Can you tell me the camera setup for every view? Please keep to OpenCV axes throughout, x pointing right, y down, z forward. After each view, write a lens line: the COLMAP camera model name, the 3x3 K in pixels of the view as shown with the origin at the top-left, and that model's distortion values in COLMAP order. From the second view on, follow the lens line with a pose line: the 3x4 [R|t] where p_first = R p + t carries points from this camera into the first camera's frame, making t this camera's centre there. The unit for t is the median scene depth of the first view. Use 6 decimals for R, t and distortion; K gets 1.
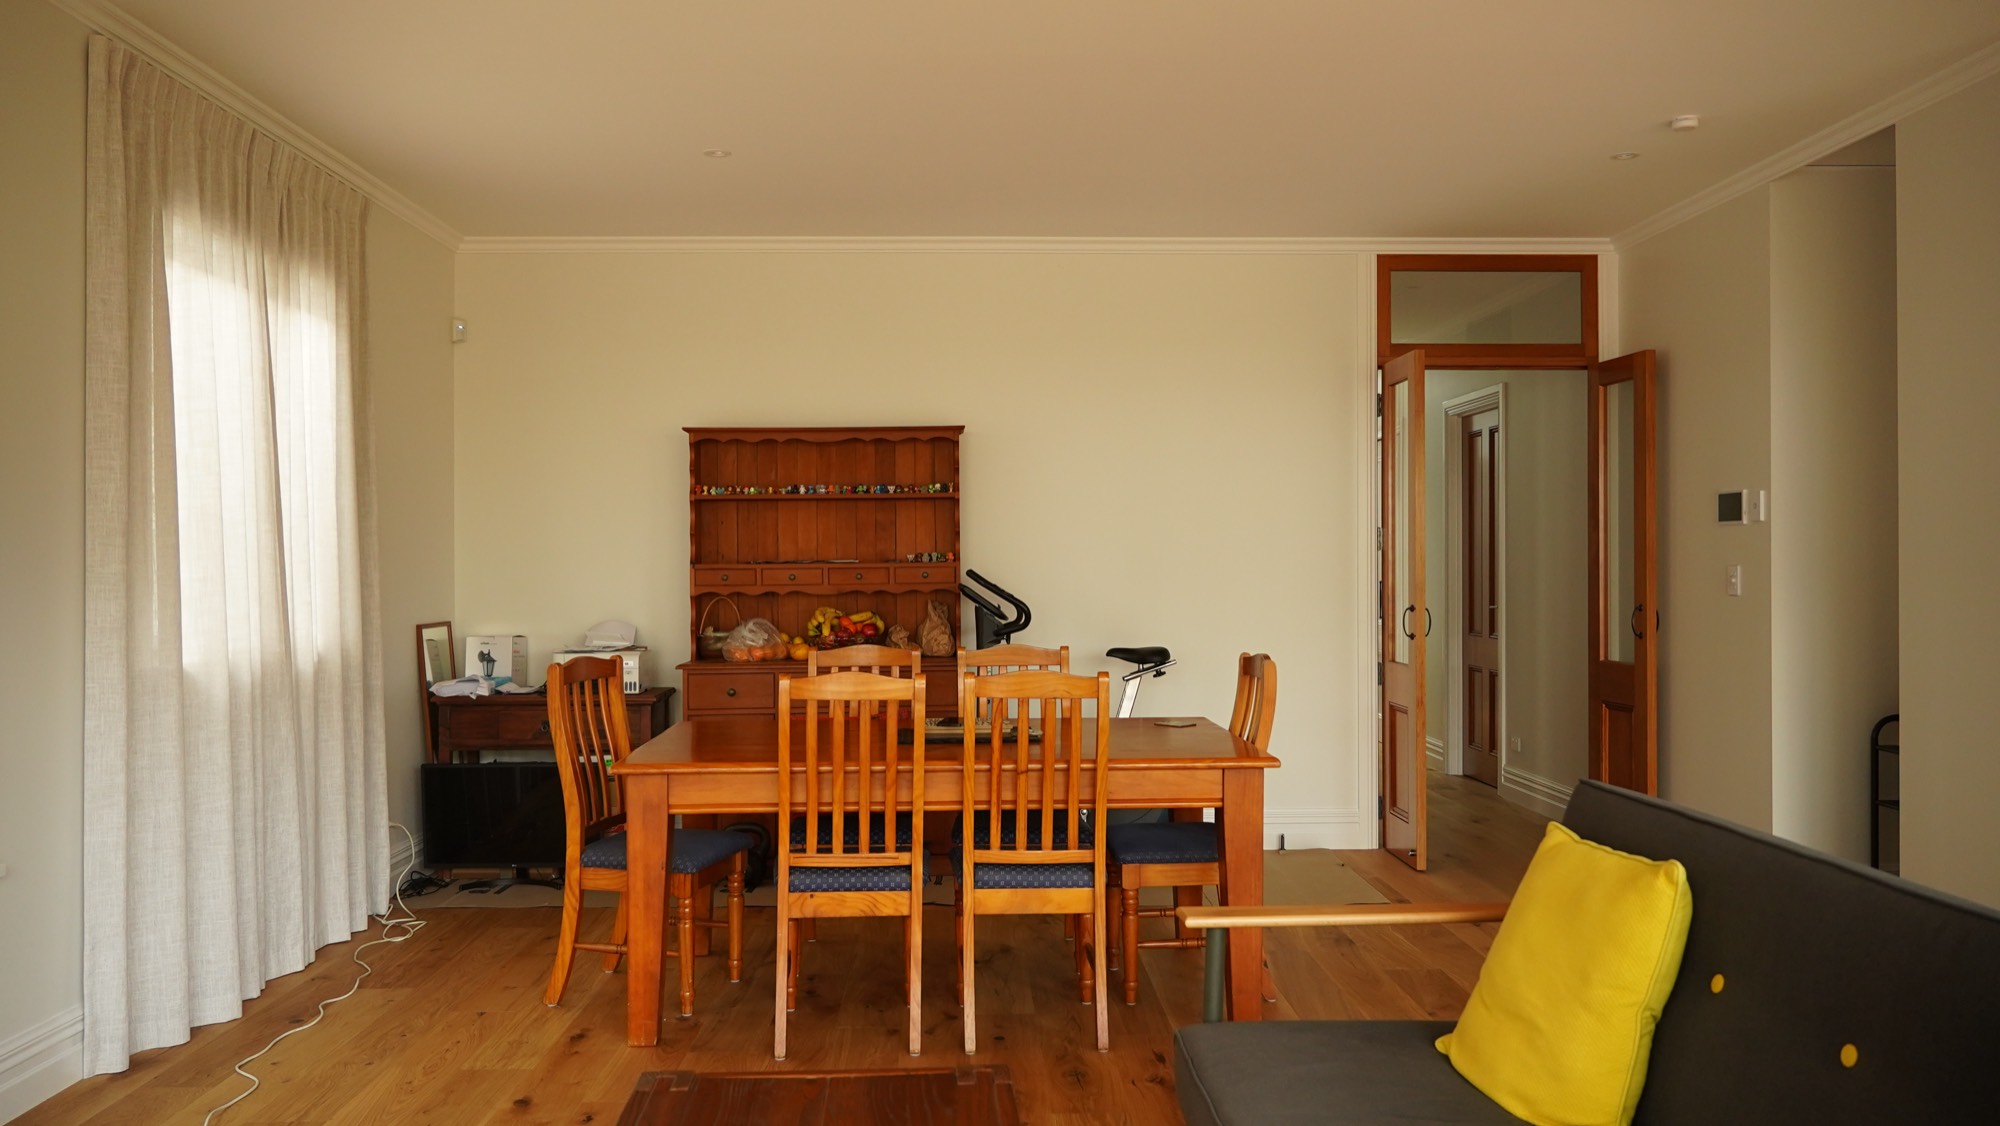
lens RADIAL K [[1472.6, 0, 995.2], [0, 1472.6, 561.5], [0, 0, 1]] dist [-0.014217, 0.016167]
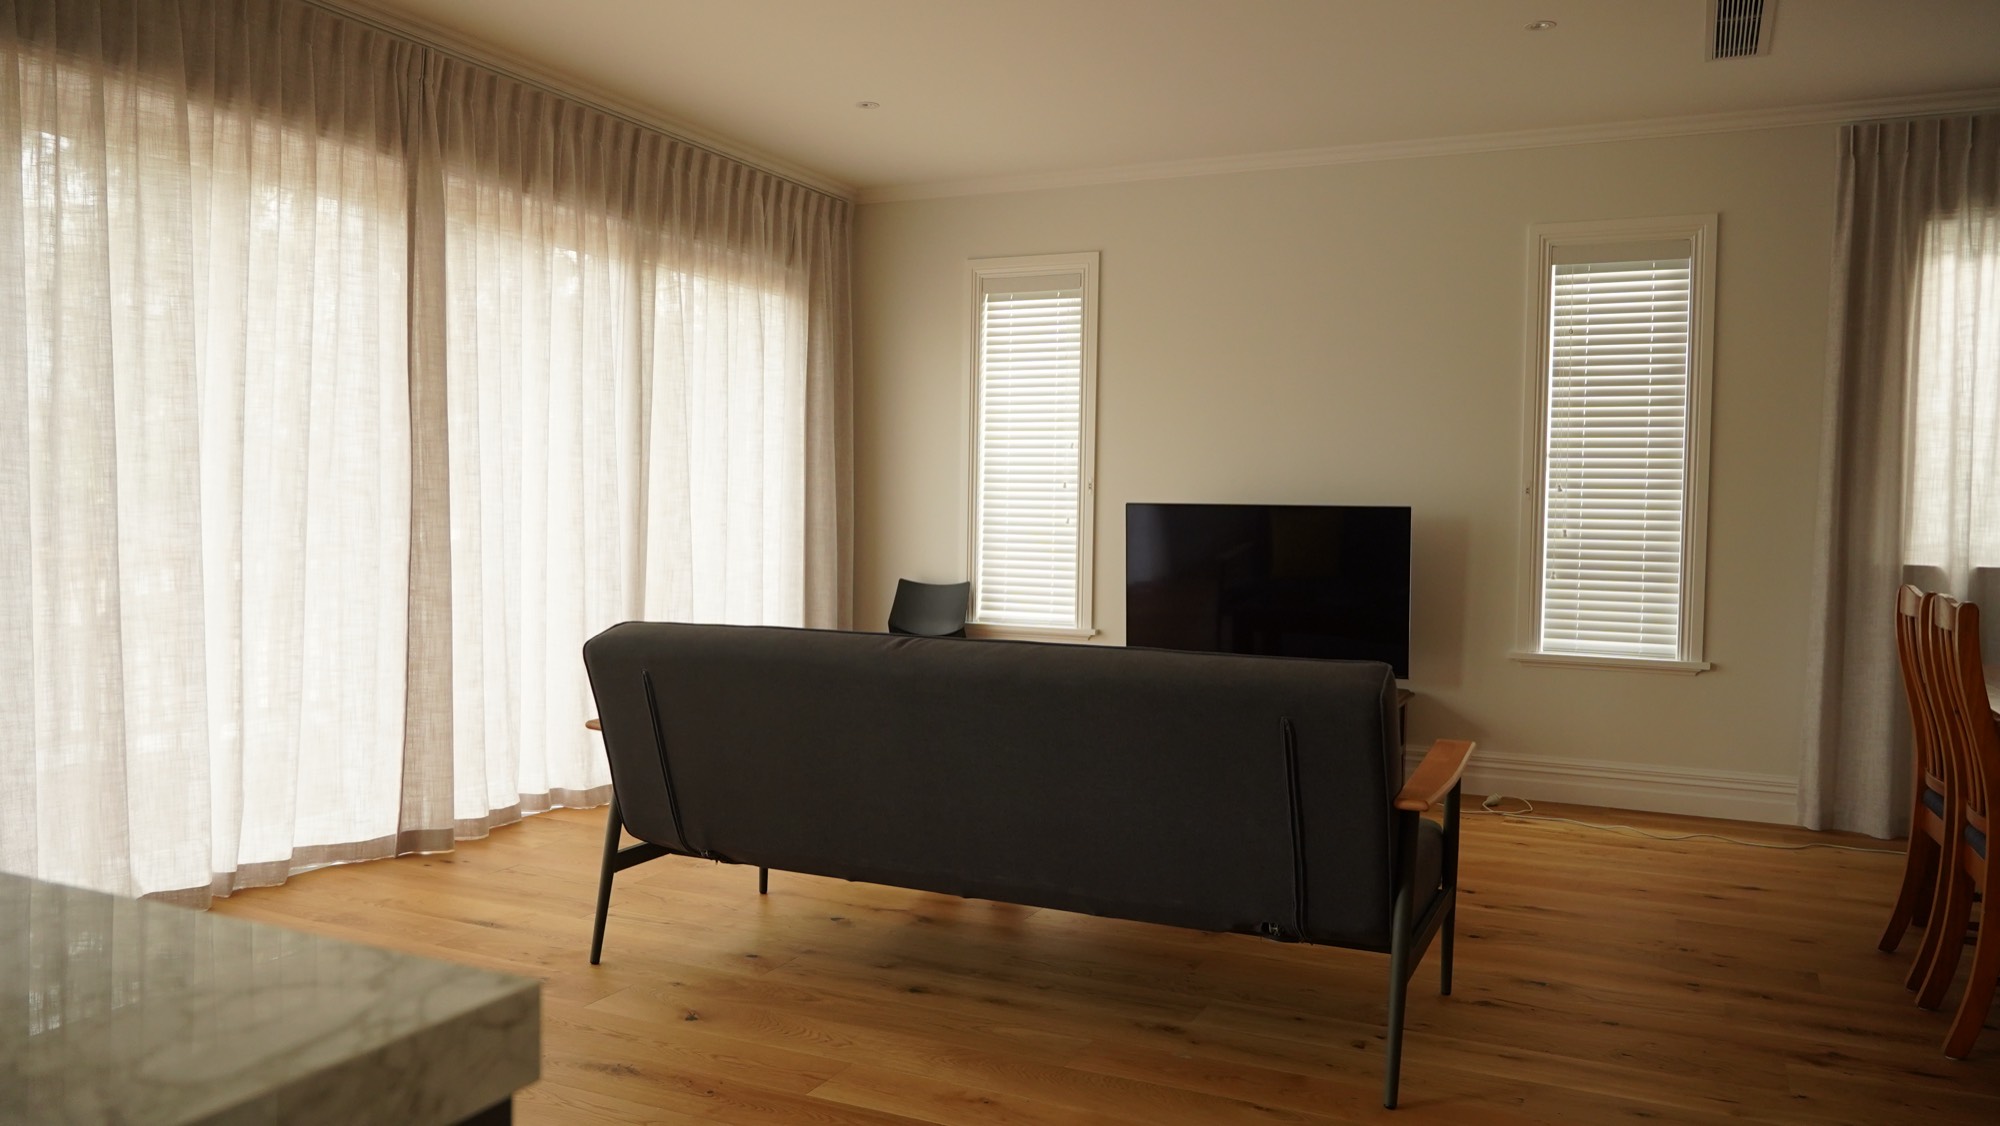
lens RADIAL K [[1472.6, 0, 997.2], [0, 1472.6, 566.7], [0, 0, 1]] dist [-0.014217, 0.016167]
pose [[-0.453951, 0.031814, -0.890458, 0.650945], [-0.014577, 0.998964, 0.043121, 0.017815], [0.890907, 0.032555, -0.453017, 0.555302]]
